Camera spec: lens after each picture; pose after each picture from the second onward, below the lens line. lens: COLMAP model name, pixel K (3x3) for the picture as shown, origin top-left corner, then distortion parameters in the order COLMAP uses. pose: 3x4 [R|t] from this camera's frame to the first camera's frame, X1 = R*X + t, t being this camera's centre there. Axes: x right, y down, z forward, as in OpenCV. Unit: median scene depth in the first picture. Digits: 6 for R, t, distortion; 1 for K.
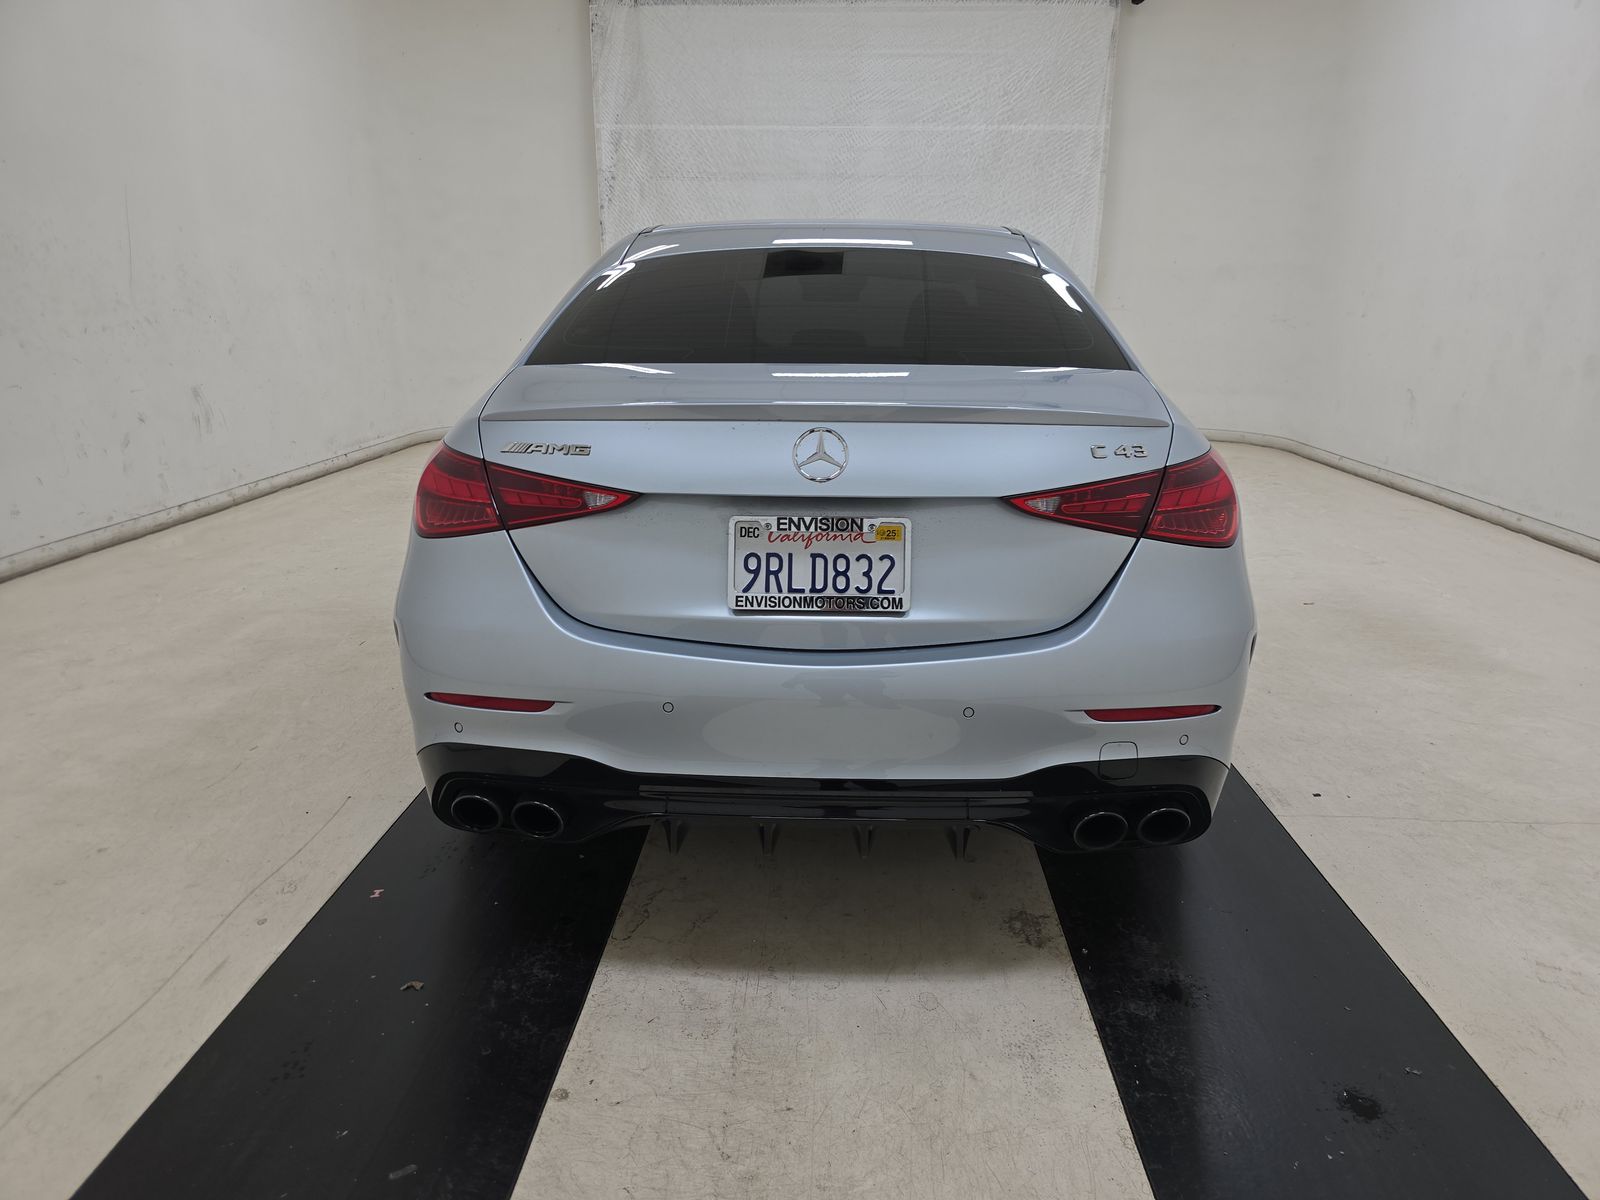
lens RADIAL K [[1099.2, 0, 798.3], [0, 1099.2, 606.0], [0, 0, 1]] dist [0.025515, -0.023683]
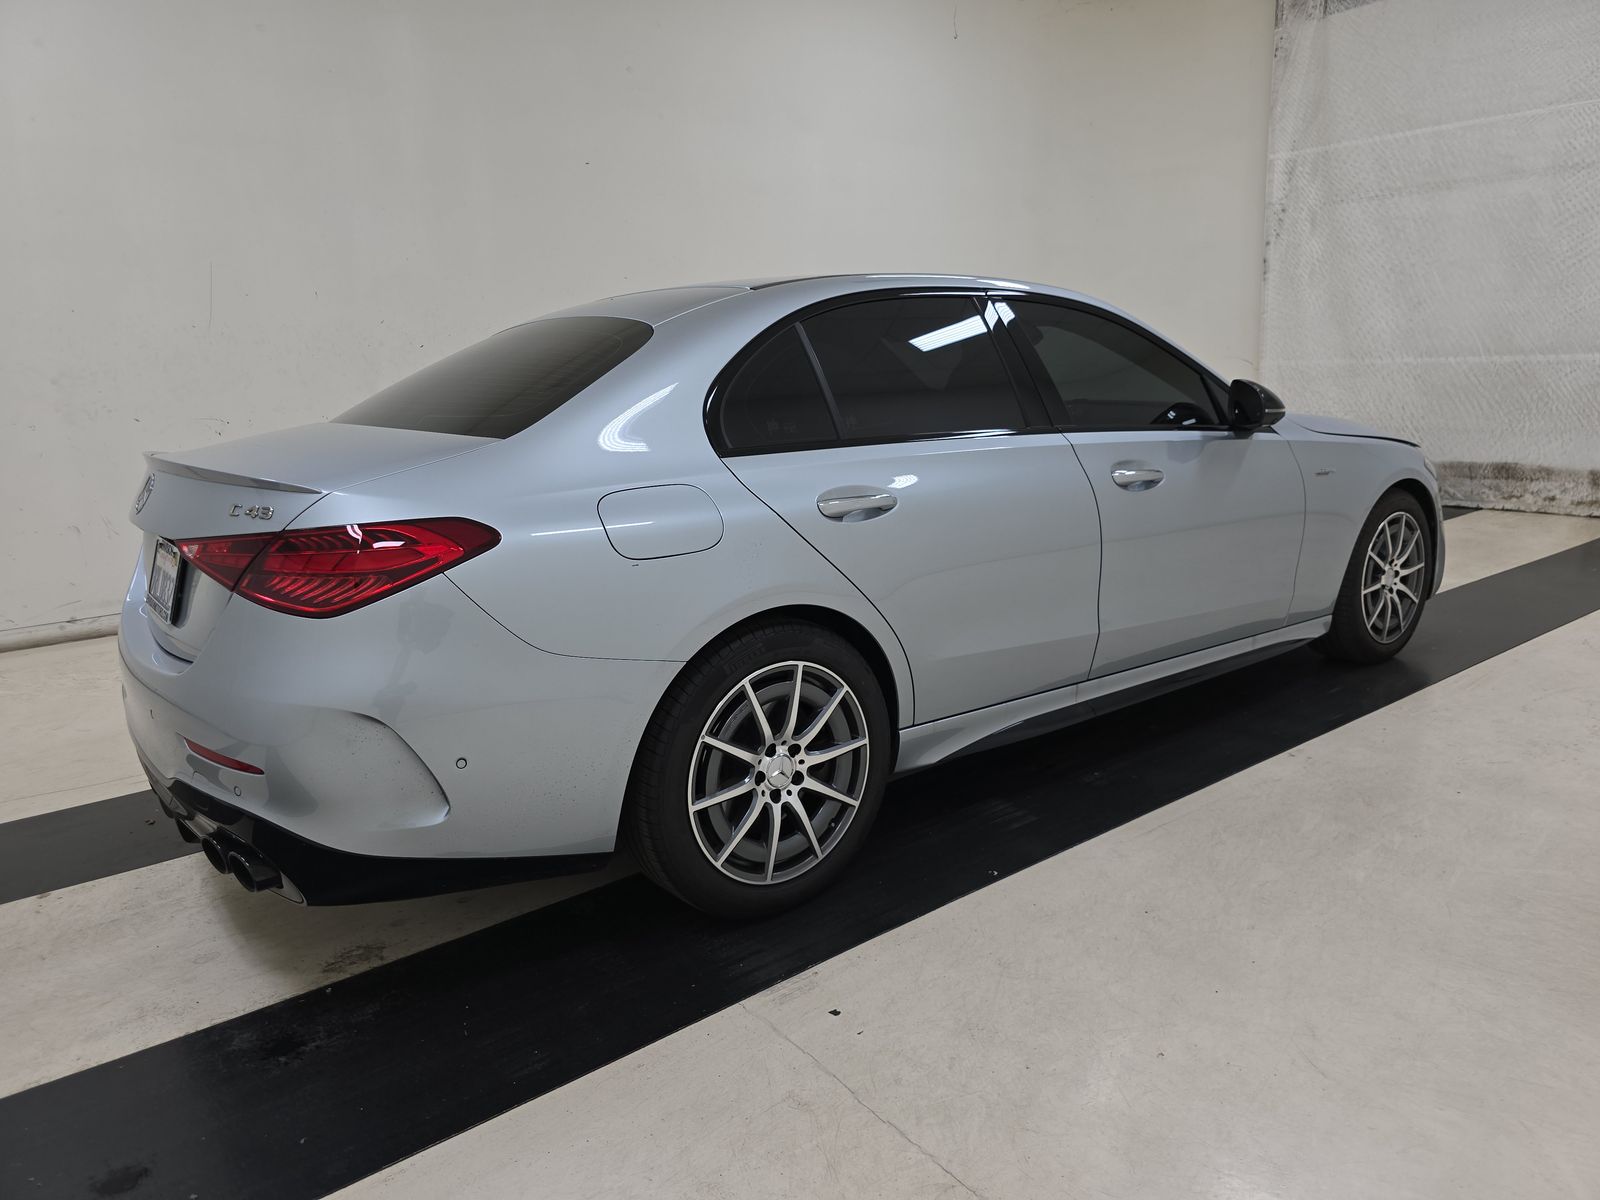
lens RADIAL K [[1099.2, 0, 799.1], [0, 1099.2, 587.2], [0, 0, 1]] dist [0.025515, -0.023683]
pose [[0.634149, 0.127135, -0.762687, 0.323022], [-0.168042, 0.985474, 0.024551, -0.040340], [0.754730, 0.112594, 0.646302, 0.155052]]
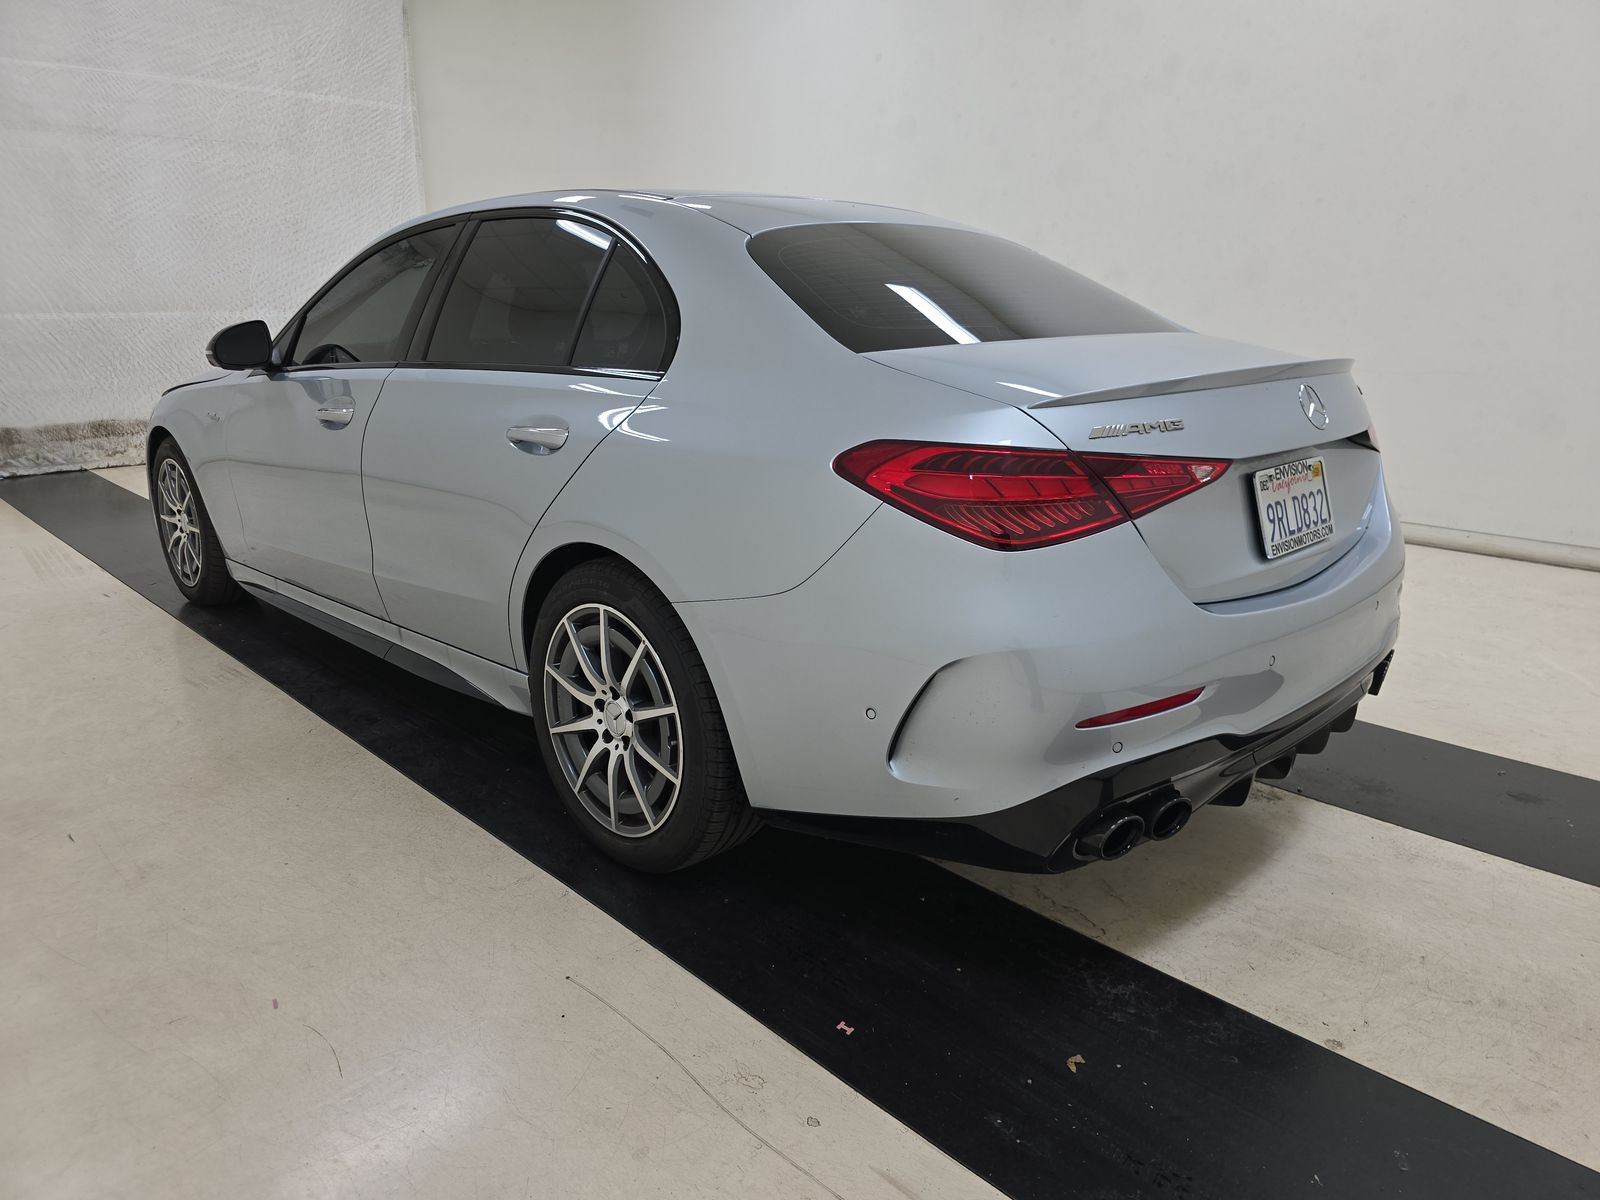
lens RADIAL K [[1099.2, 0, 814.2], [0, 1099.2, 603.1], [0, 0, 1]] dist [0.025515, -0.023683]
pose [[0.677434, -0.200992, 0.707591, -0.246959], [0.200092, 0.976024, 0.085677, -0.029580], [-0.707846, 0.083543, 0.701409, 0.121569]]
